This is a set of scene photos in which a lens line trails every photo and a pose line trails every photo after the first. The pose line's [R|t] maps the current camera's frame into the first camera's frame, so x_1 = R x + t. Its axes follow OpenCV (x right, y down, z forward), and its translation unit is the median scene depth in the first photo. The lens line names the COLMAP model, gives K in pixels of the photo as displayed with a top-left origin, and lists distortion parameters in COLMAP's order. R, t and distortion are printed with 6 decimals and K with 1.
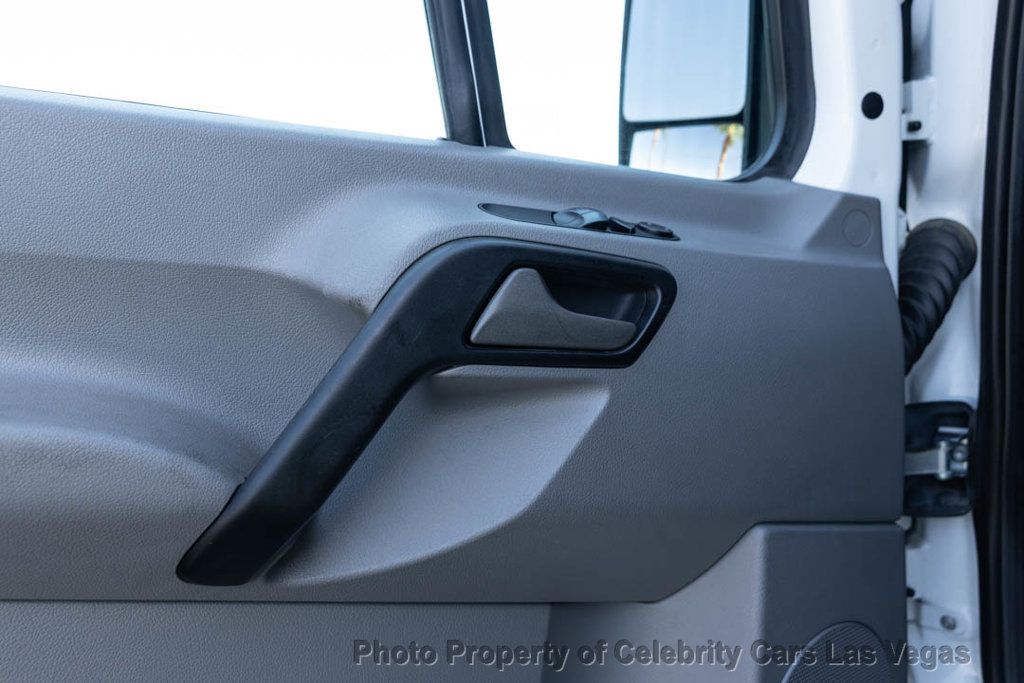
lens RADIAL K [[796.3, 0, 514.3], [0, 796.3, 342.7], [0, 0, 1]] dist [-0.004631, -0.000849]
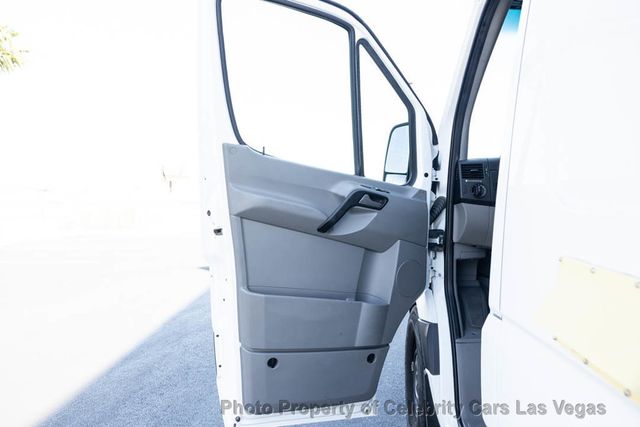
lens RADIAL K [[436.3, 0, 320.7], [0, 436.3, 223.4], [0, 0, 1]] dist [-0.002415, -0.000026]
pose [[0.994881, 0.097321, -0.027218, -0.219499], [-0.099423, 0.990854, -0.091233, 0.464551], [0.018090, 0.093472, 0.995458, -2.380644]]
